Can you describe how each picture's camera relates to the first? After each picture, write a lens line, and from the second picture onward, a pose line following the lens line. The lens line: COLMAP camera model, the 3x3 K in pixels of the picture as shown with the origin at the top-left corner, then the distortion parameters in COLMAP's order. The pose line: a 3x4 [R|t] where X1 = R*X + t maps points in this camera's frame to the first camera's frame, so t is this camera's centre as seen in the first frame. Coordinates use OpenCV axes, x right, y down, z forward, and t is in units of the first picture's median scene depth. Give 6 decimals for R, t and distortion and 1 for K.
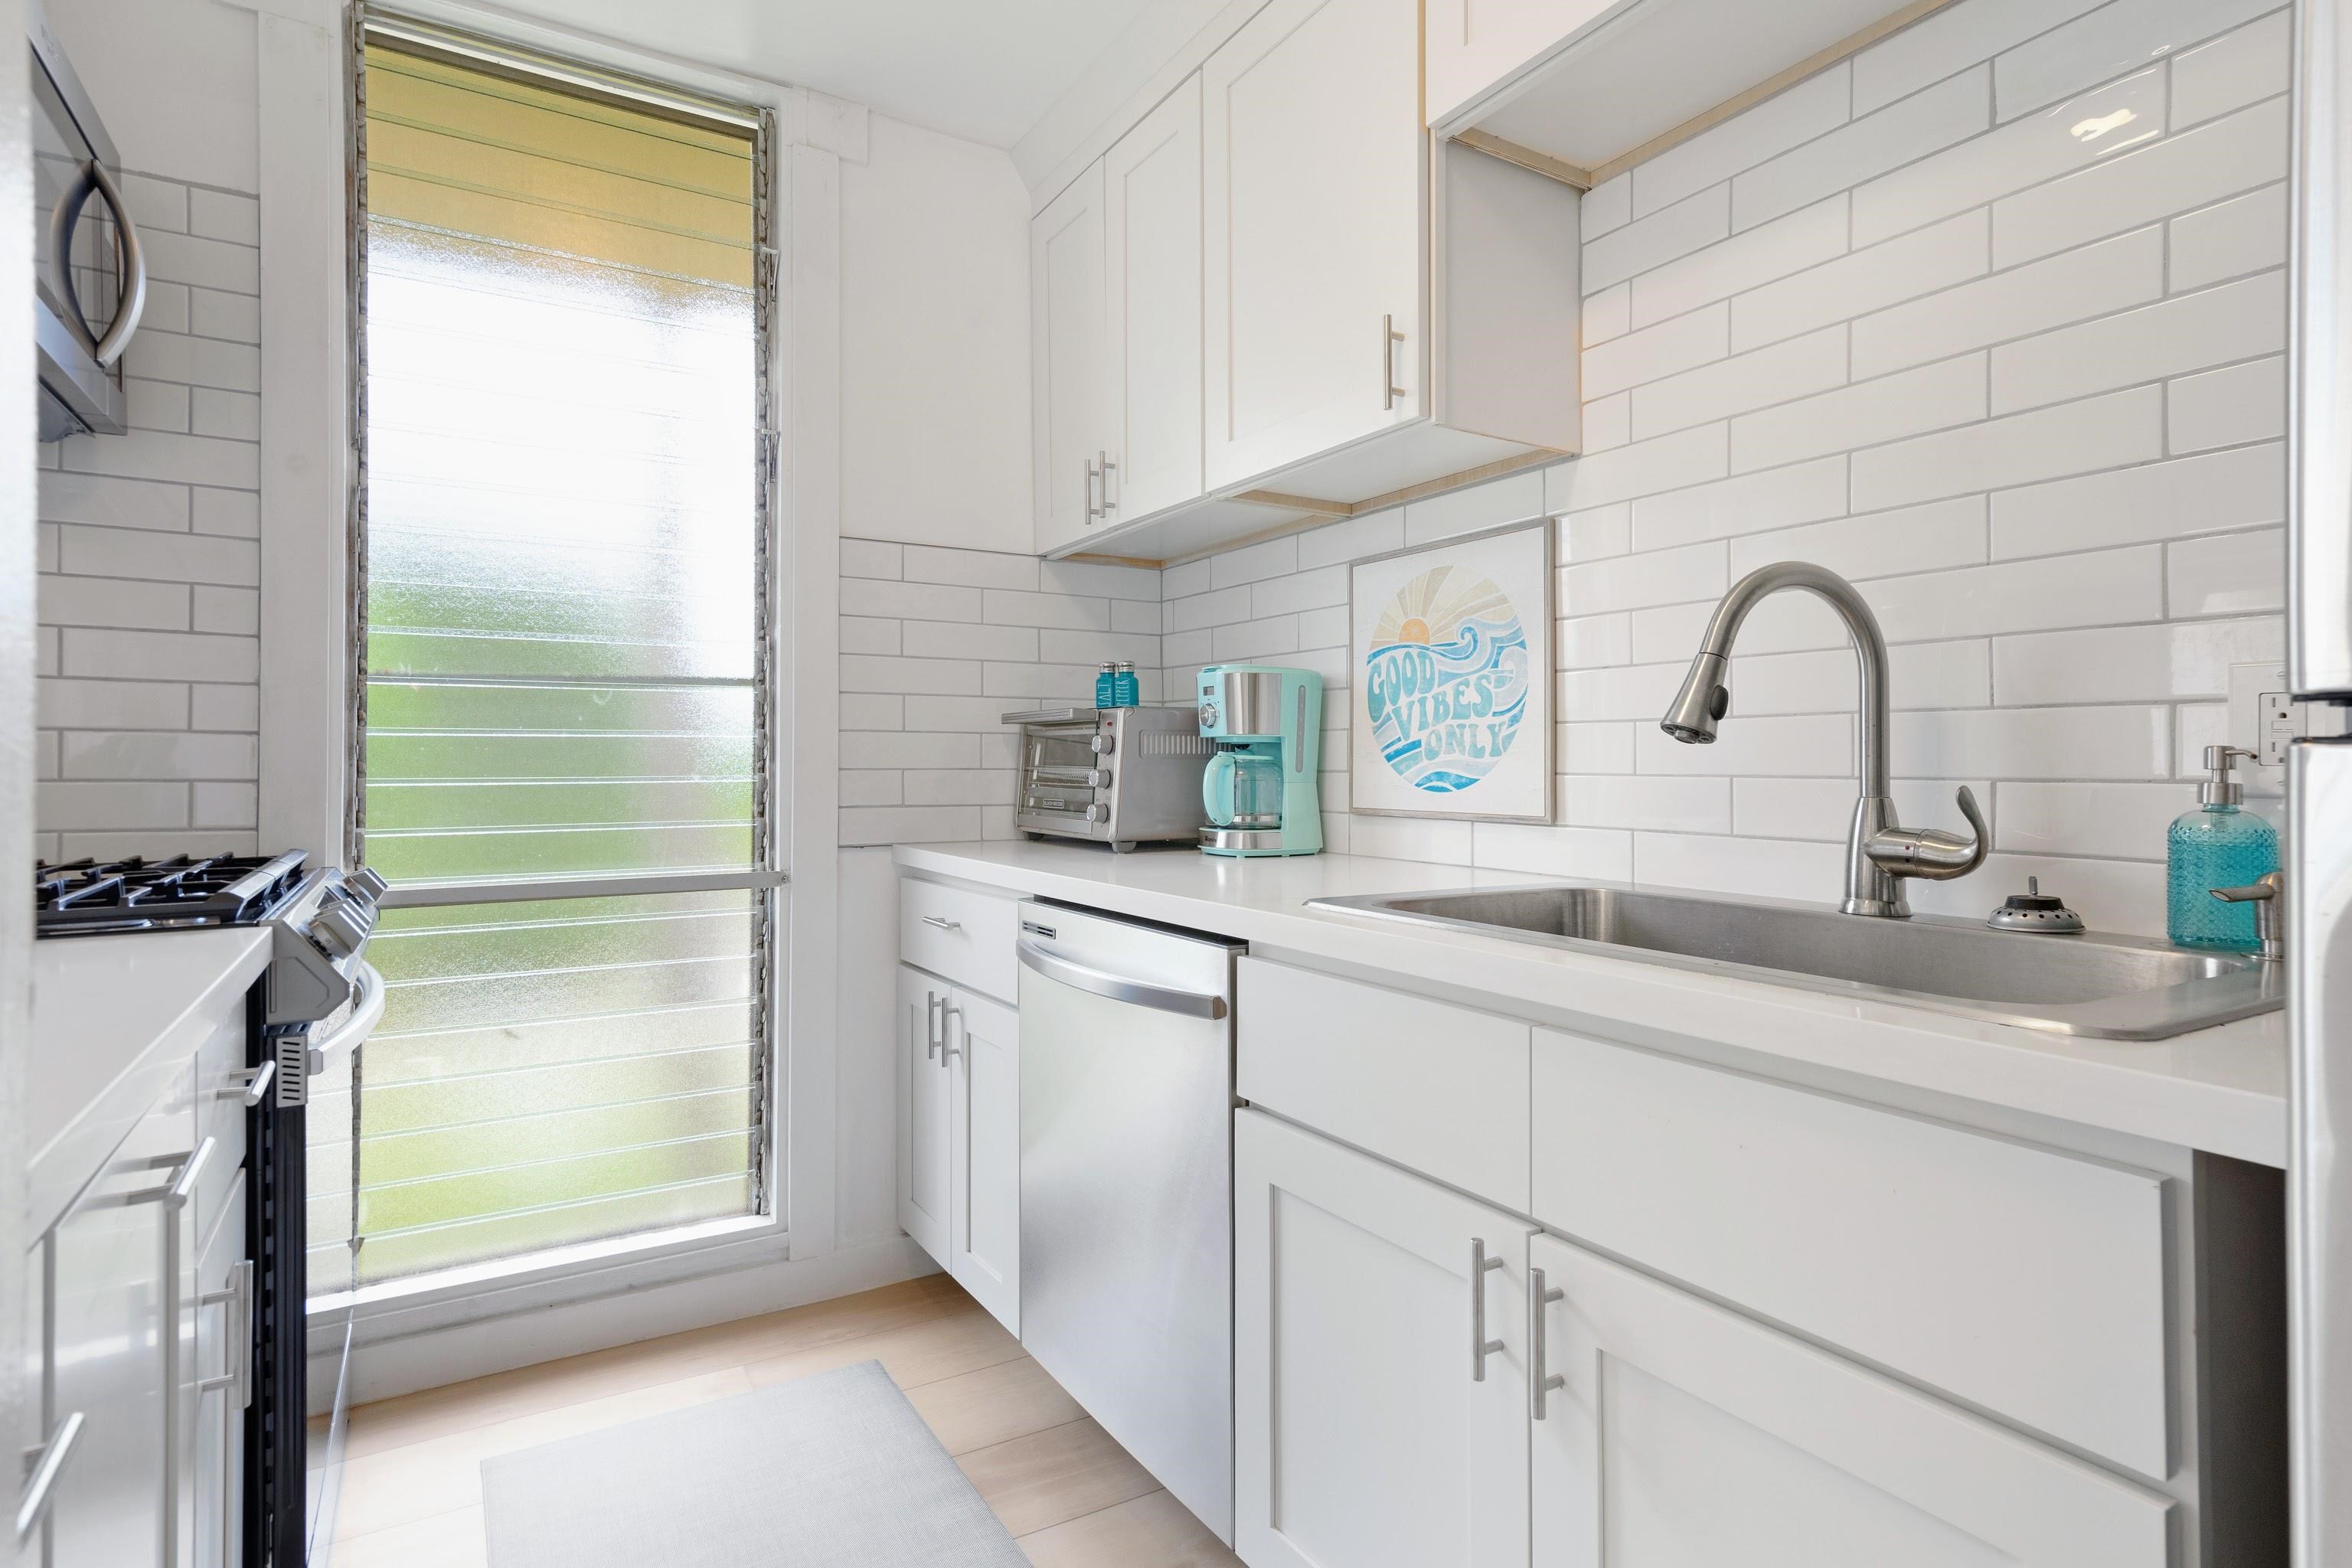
lens RADIAL K [[1259.1, 0, 1206.1], [0, 1259.1, 789.4], [0, 0, 1]] dist [0.018635, 0.009744]
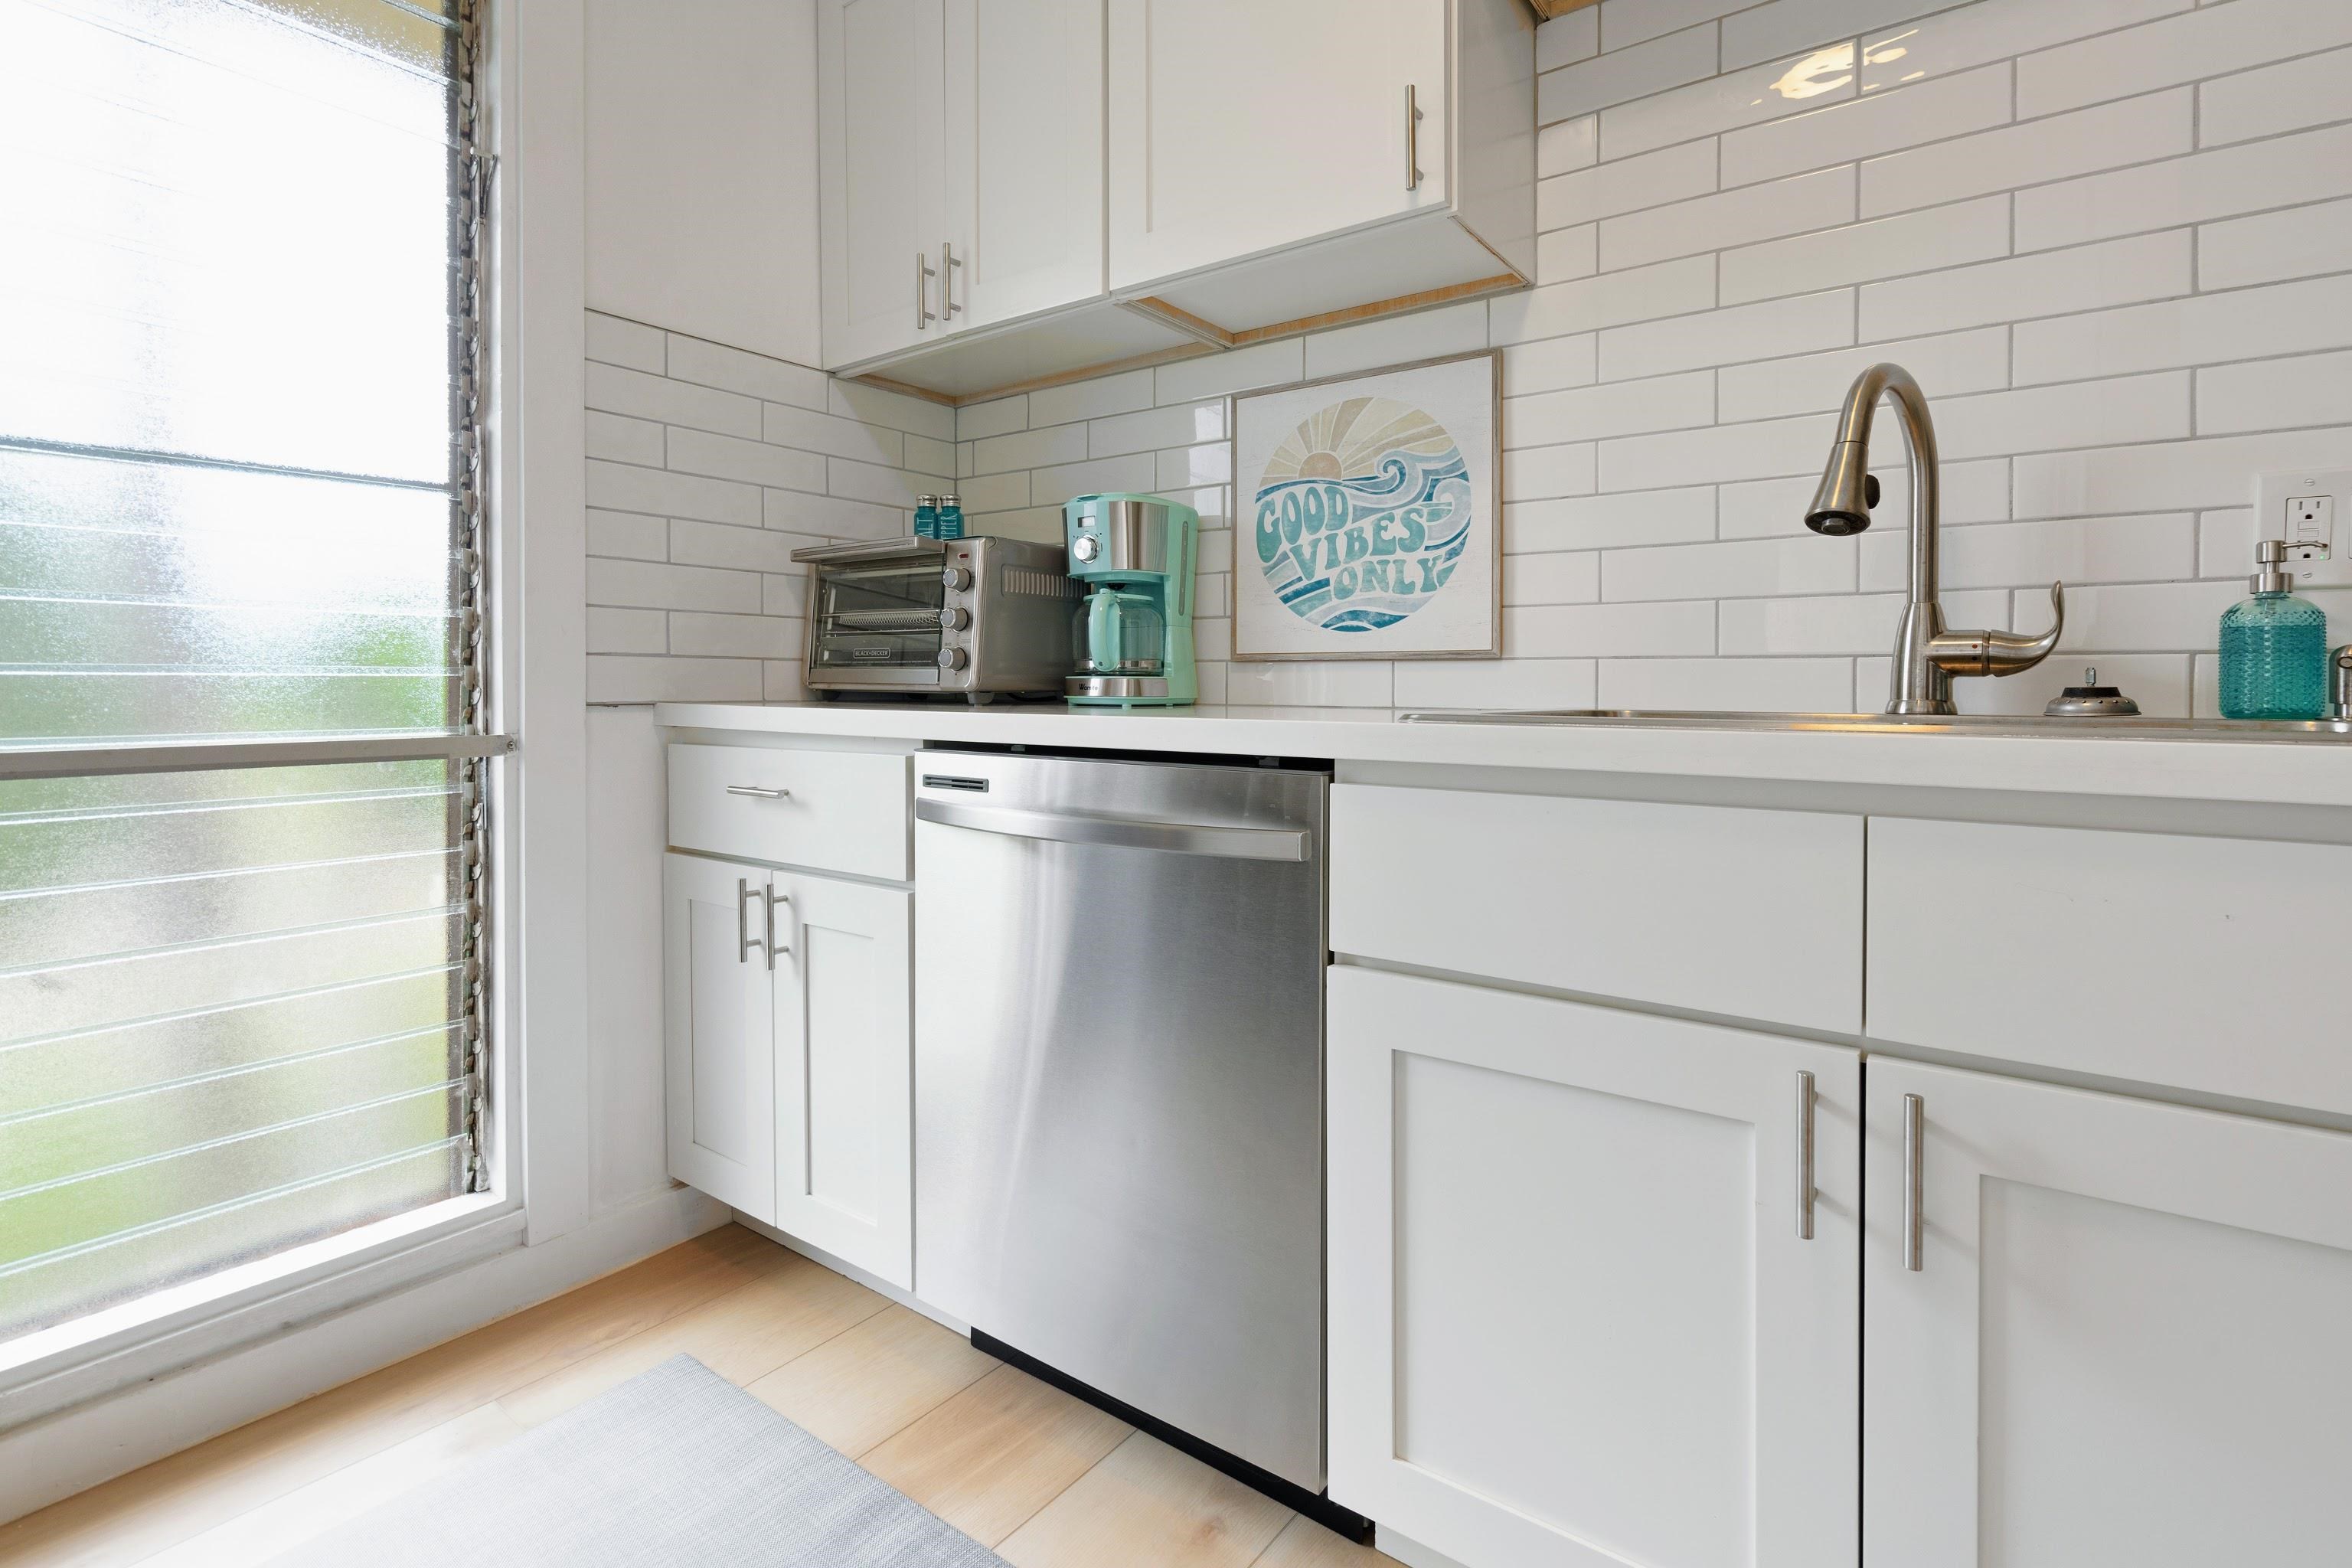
lens RADIAL K [[1088.5, 0, 1190.0], [0, 1088.5, 712.2], [0, 0, 1]] dist [-0.001819, -0.003452]
pose [[0.915748, -0.004238, 0.401731, -0.265973], [0.004602, 0.999989, 0.000059, 0.063372], [-0.401727, 0.001794, 0.915758, 0.286450]]
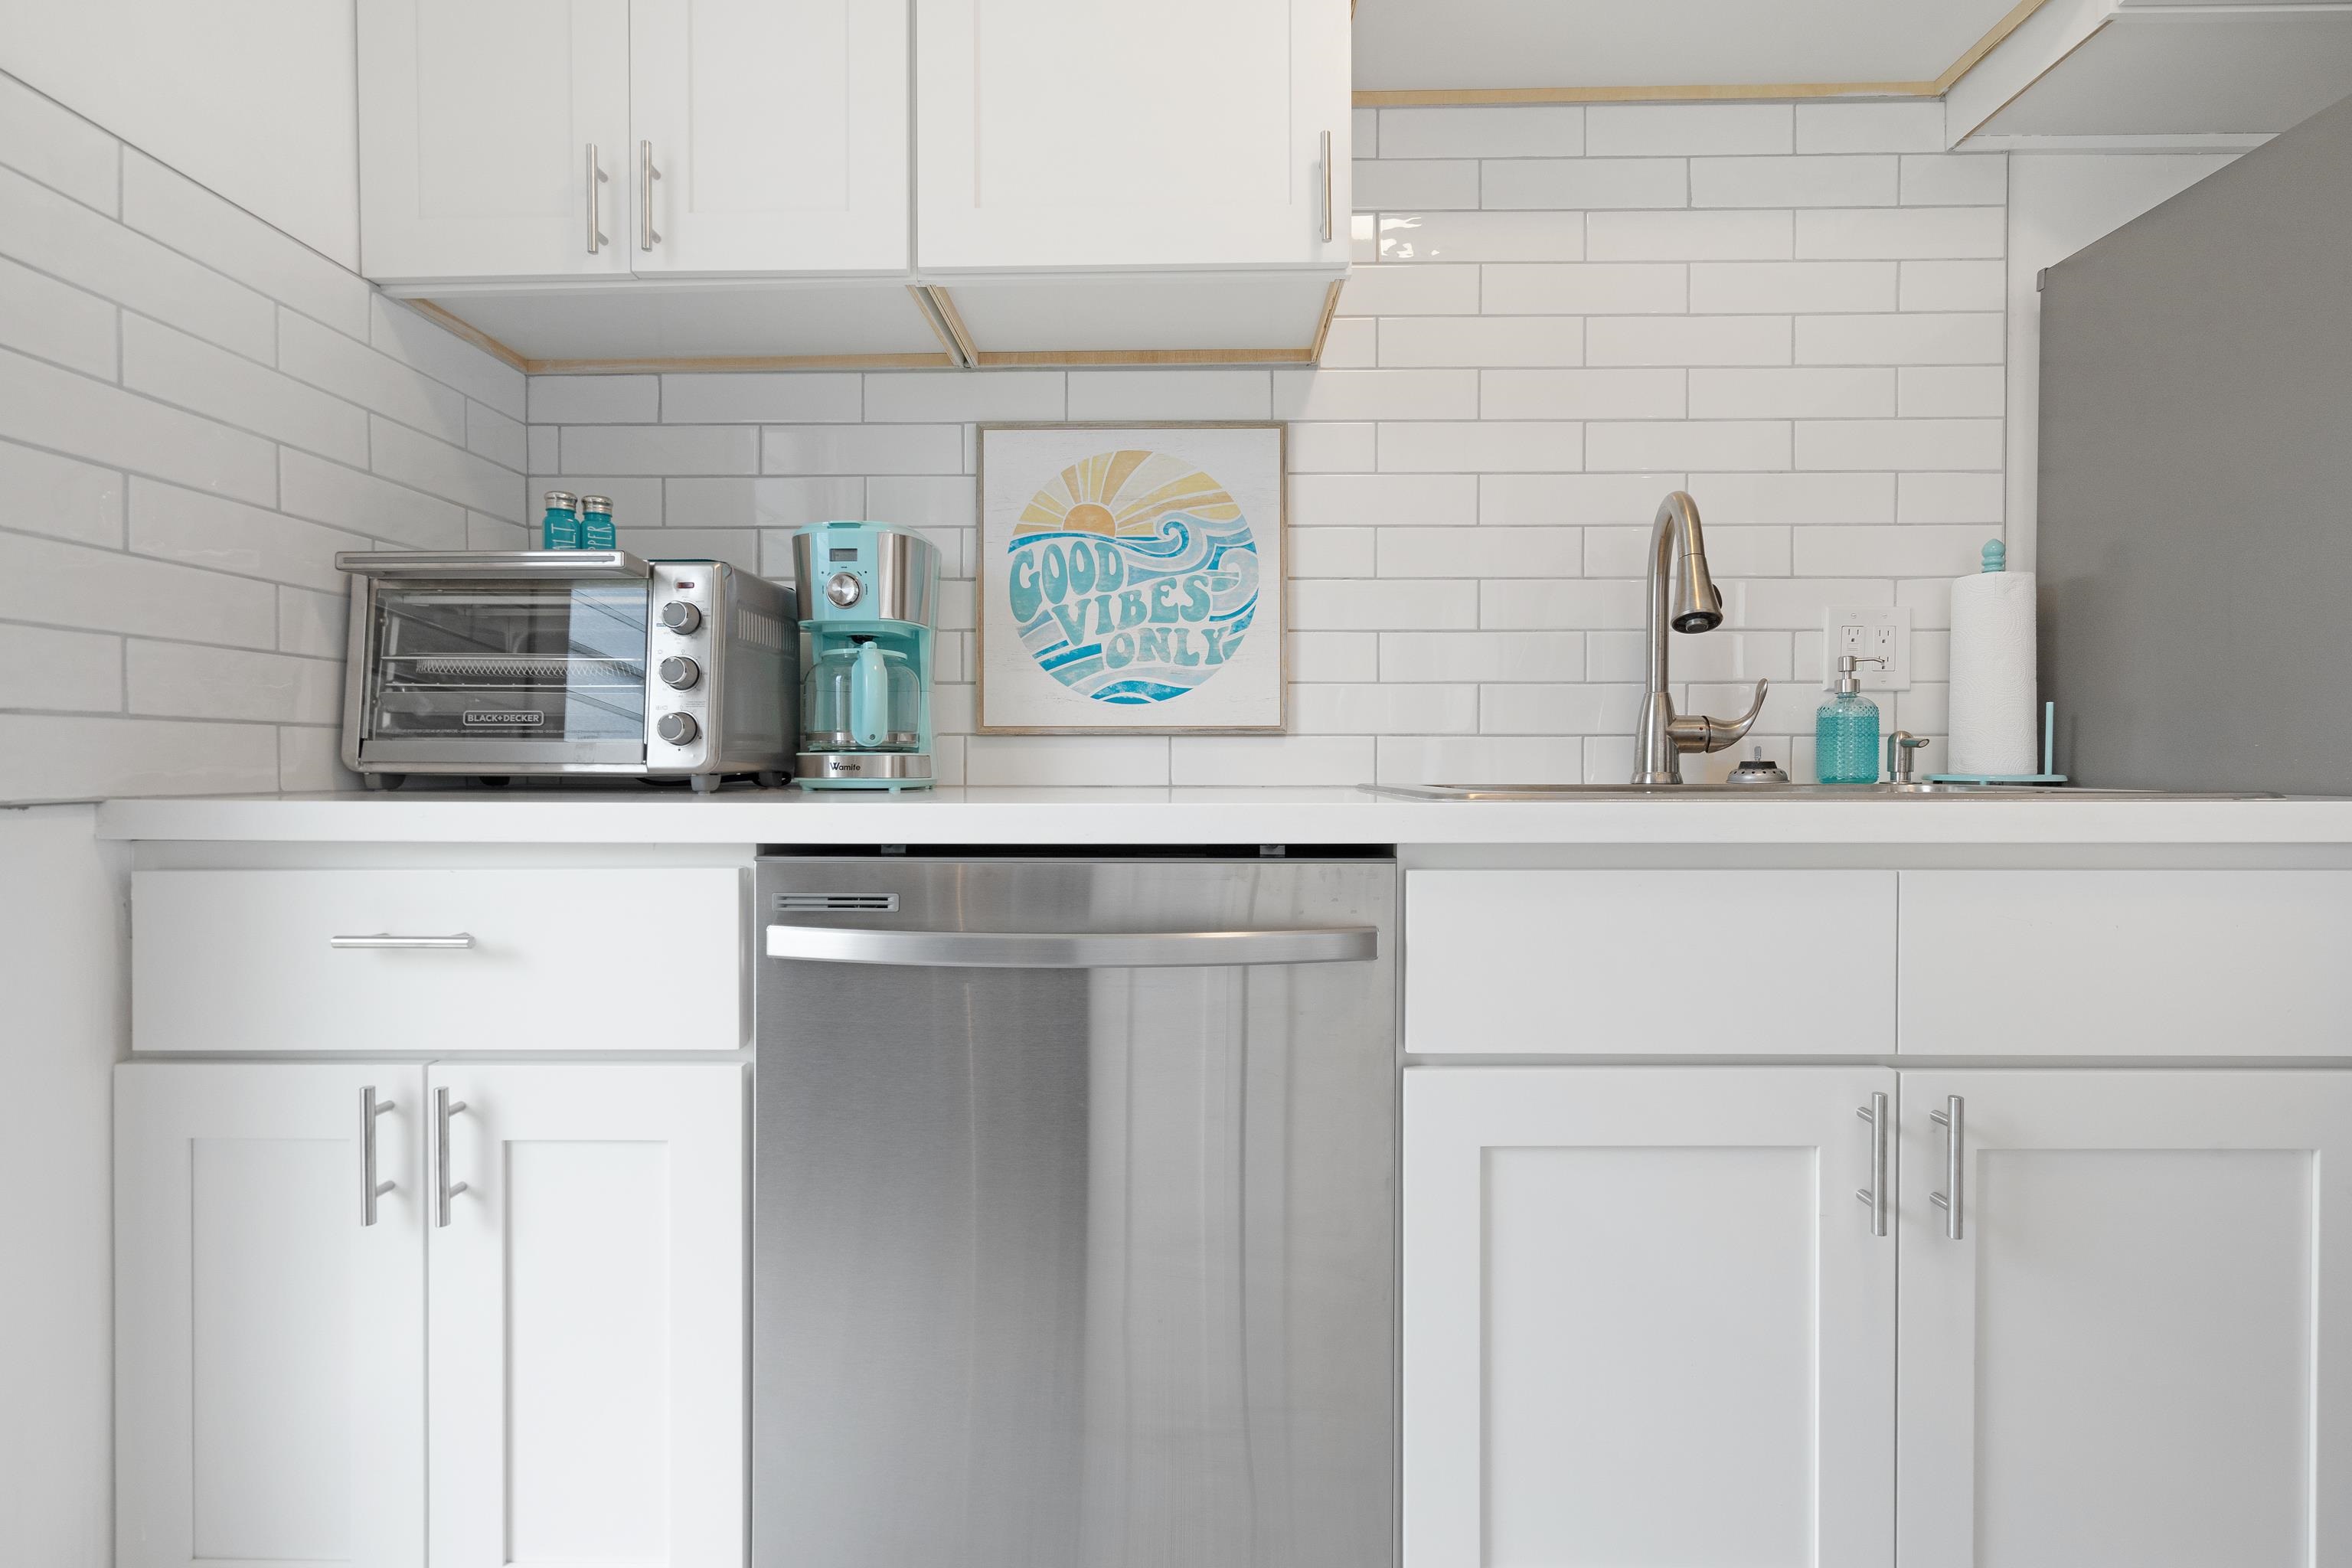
lens RADIAL K [[1088.5, 0, 1175.4], [0, 1088.5, 787.9], [0, 0, 1]] dist [-0.001819, -0.003452]
pose [[0.529605, -0.019253, 0.848026, -0.450949], [0.021873, 0.999720, 0.009036, 0.055161], [-0.847963, 0.013763, 0.529877, 0.567906]]
